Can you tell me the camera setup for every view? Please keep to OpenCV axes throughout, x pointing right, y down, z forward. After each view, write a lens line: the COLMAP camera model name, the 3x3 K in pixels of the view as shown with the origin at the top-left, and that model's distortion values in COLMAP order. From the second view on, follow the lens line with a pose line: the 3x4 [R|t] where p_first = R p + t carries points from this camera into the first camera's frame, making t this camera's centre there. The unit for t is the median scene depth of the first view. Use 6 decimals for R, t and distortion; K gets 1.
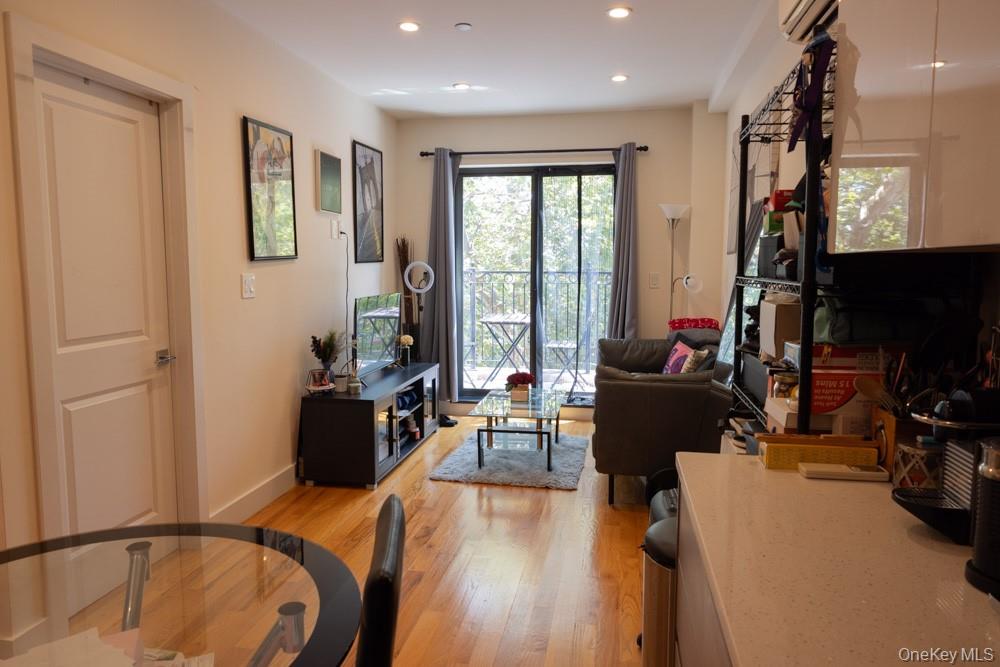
lens RADIAL K [[680.0, 0, 500.0], [0, 680.0, 333.5], [0, 0, 1]] dist [0.003208, 0.000034]
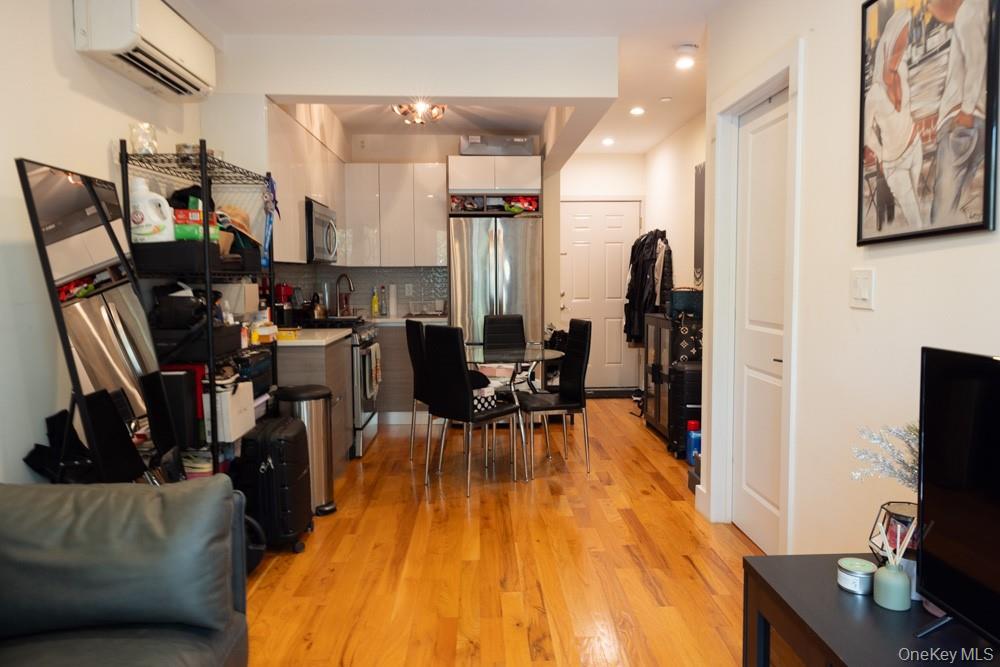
lens RADIAL K [[691.7, 0, 500.0], [0, 691.7, 333.5], [0, 0, 1]] dist [-0.003985, -0.002004]
pose [[-0.979731, 0.020824, -0.199232, 0.046781], [-0.016000, 0.983270, 0.181451, -0.106370], [0.199678, 0.180961, -0.963007, 1.192098]]
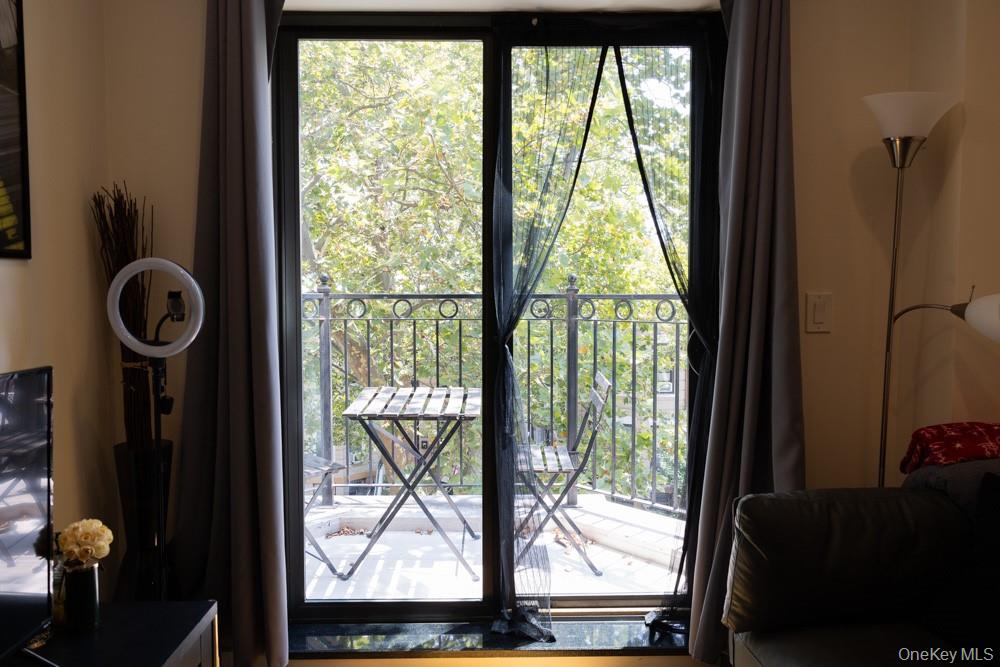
lens RADIAL K [[730.3, 0, 489.8], [0, 730.3, 334.0], [0, 0, 1]] dist [0.004749, 0.001886]
pose [[0.981248, -0.013423, 0.192281, -0.039399], [0.022495, 0.998730, -0.045075, -0.063464], [-0.191432, 0.048555, 0.980304, 0.777323]]
